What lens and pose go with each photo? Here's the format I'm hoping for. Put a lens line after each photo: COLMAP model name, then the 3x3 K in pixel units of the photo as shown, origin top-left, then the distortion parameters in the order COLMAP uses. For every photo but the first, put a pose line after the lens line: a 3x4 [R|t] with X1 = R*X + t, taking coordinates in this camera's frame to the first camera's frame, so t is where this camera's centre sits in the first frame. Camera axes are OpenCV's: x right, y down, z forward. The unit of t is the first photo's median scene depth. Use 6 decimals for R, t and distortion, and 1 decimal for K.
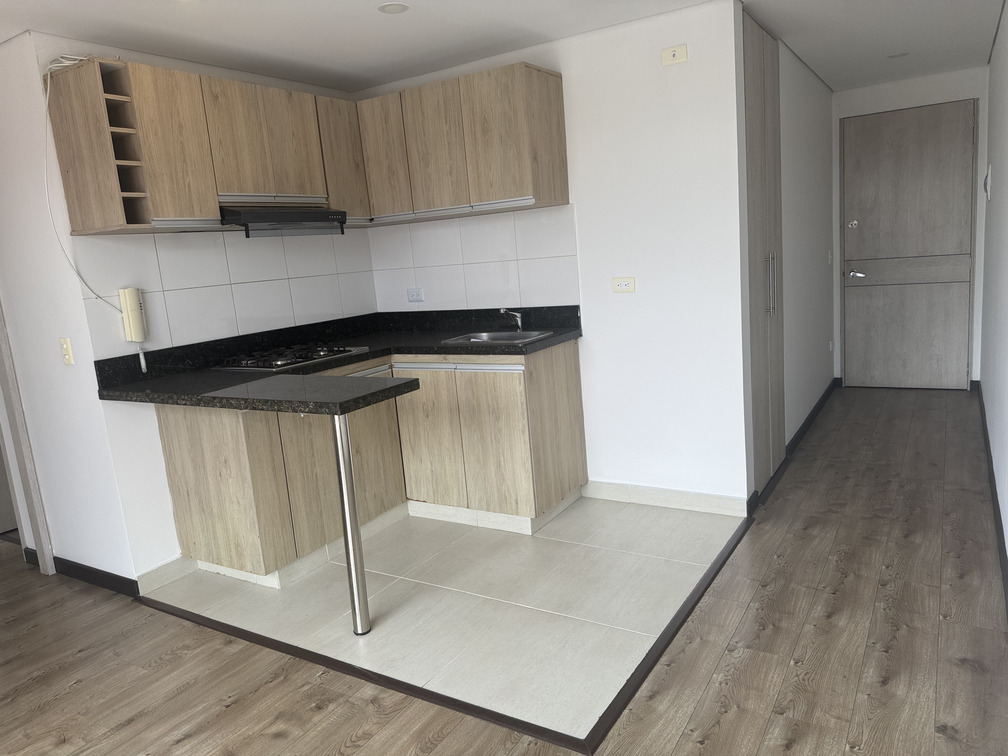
lens RADIAL K [[706.7, 0, 507.5], [0, 706.7, 374.7], [0, 0, 1]] dist [0.061374, -0.075971]
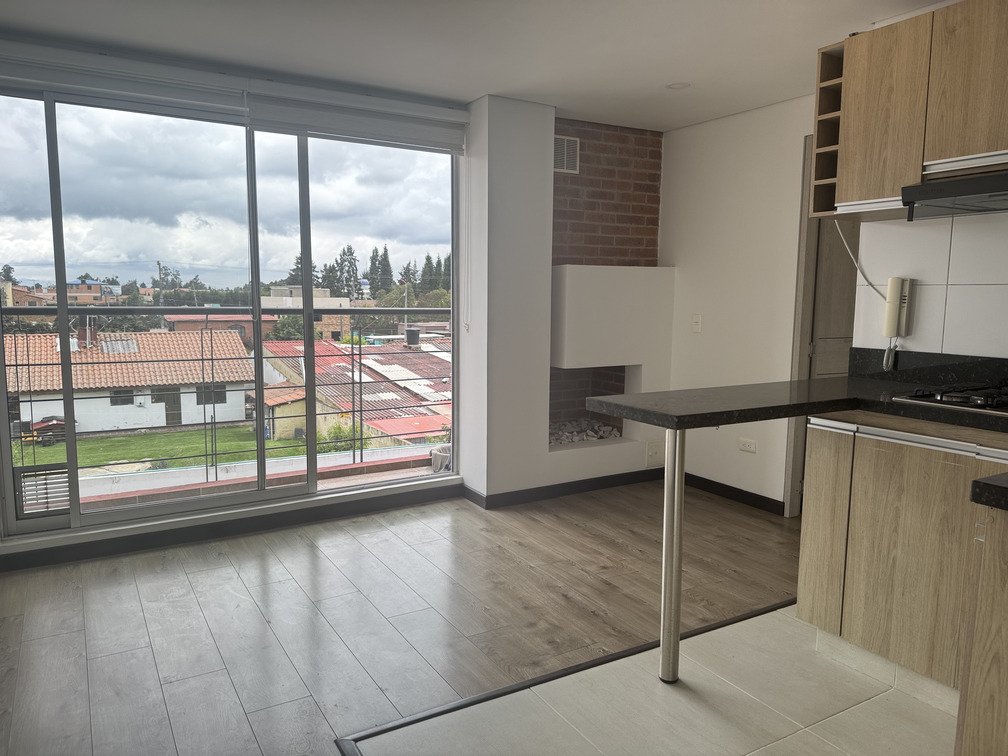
lens RADIAL K [[706.7, 0, 499.8], [0, 706.7, 377.5], [0, 0, 1]] dist [0.061374, -0.075971]
pose [[-0.466151, 0.182595, -0.865657, 0.493588], [-0.120825, 0.956162, 0.266749, -0.172968], [0.876416, 0.228938, -0.423654, 0.926378]]
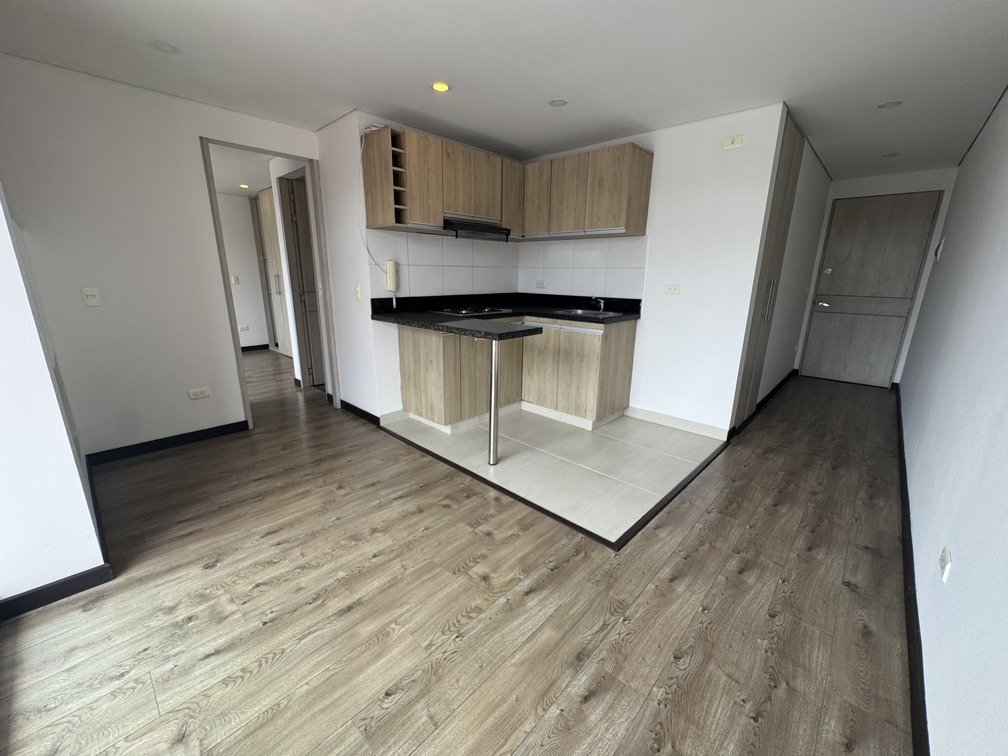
lens RADIAL K [[402.6, 0, 502.7], [0, 402.6, 379.1], [0, 0, 1]] dist [-0.005032, 0.001214]
pose [[0.974719, 0.145142, -0.169875, -0.030510], [-0.128926, 0.986297, 0.102935, 0.033384], [0.182488, -0.078432, 0.980075, 0.014954]]
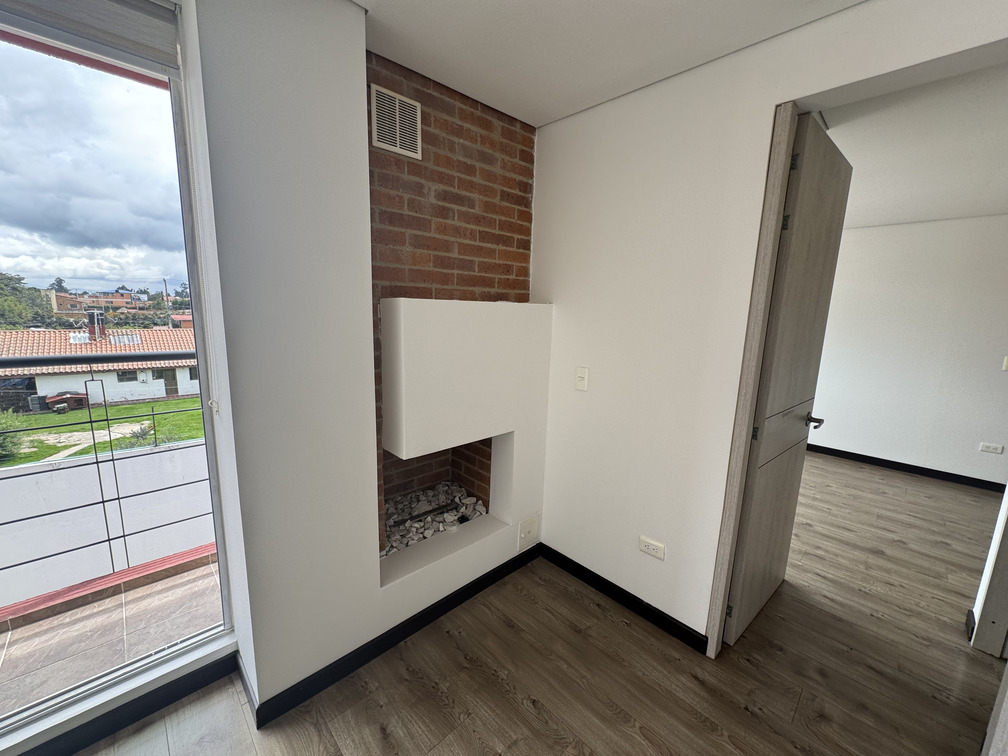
lens RADIAL K [[402.6, 0, 503.8], [0, 402.6, 379.8], [0, 0, 1]] dist [-0.005032, 0.001214]
pose [[-0.258593, 0.244594, -0.934507, -0.335632], [-0.173295, 0.939971, 0.293978, -0.105164], [0.950315, 0.237965, -0.200683, 0.652198]]
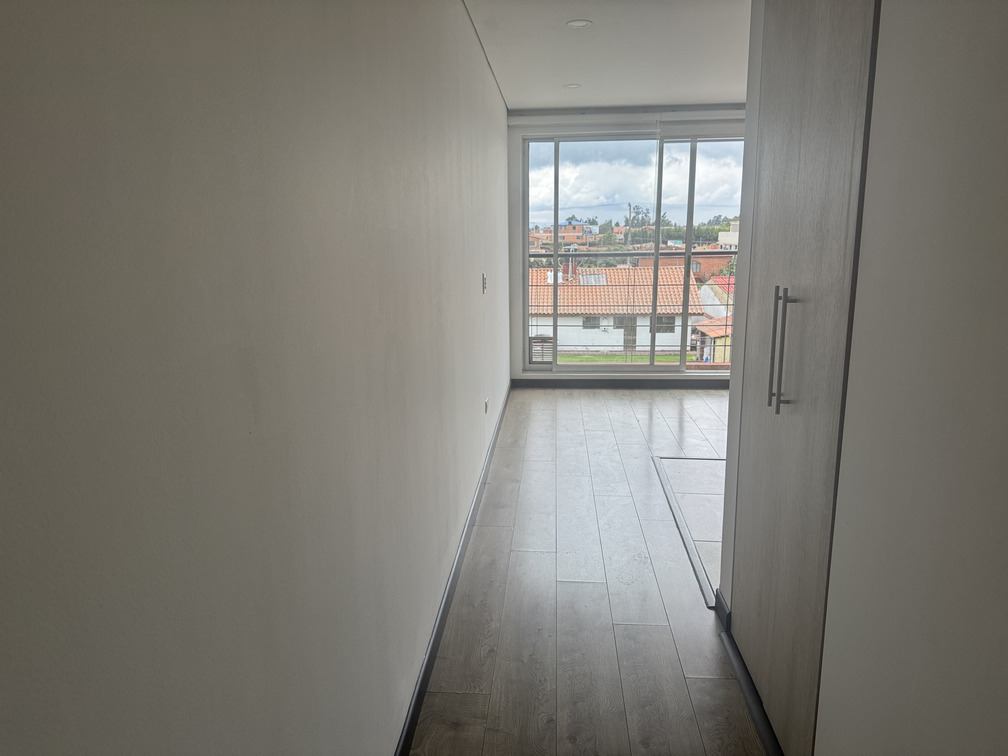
lens RADIAL K [[706.7, 0, 504.7], [0, 706.7, 381.9], [0, 0, 1]] dist [0.061374, -0.075971]
pose [[-0.886195, 0.190235, -0.422456, 0.881086], [0.011401, 0.920494, 0.390590, -0.353216], [0.463172, 0.341323, -0.817906, 1.549632]]
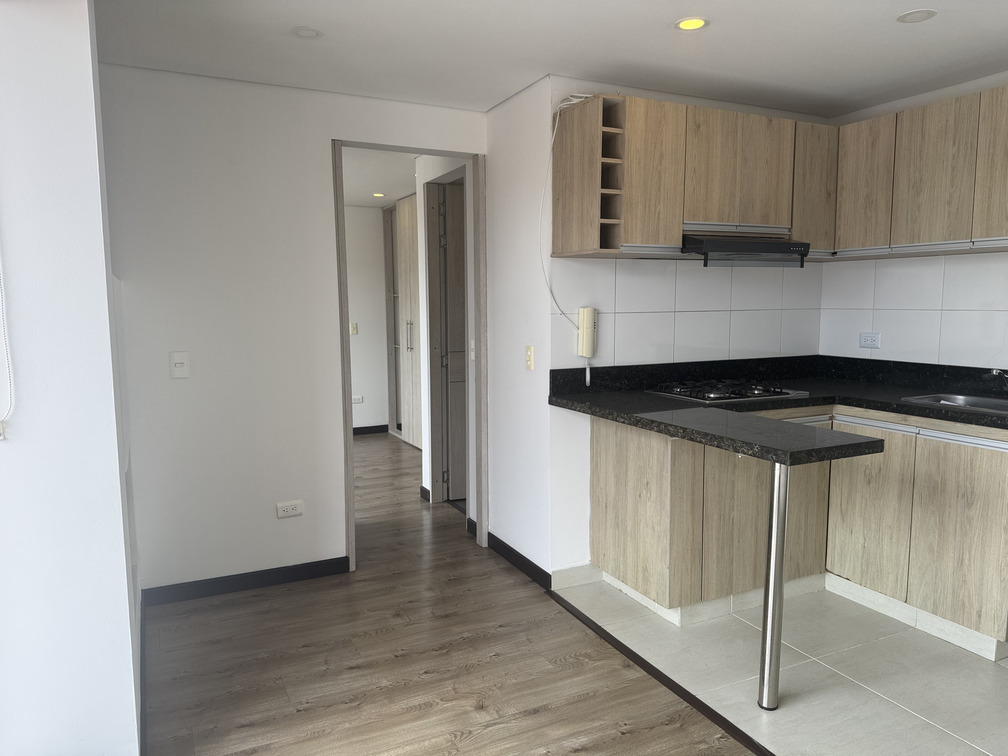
lens RADIAL K [[706.7, 0, 509.6], [0, 706.7, 381.3], [0, 0, 1]] dist [0.061374, -0.075971]
pose [[0.846020, 0.140121, -0.514408, -0.060812], [-0.158951, 0.987258, 0.007503, 0.000865], [0.508905, 0.075418, 0.857513, 0.027276]]
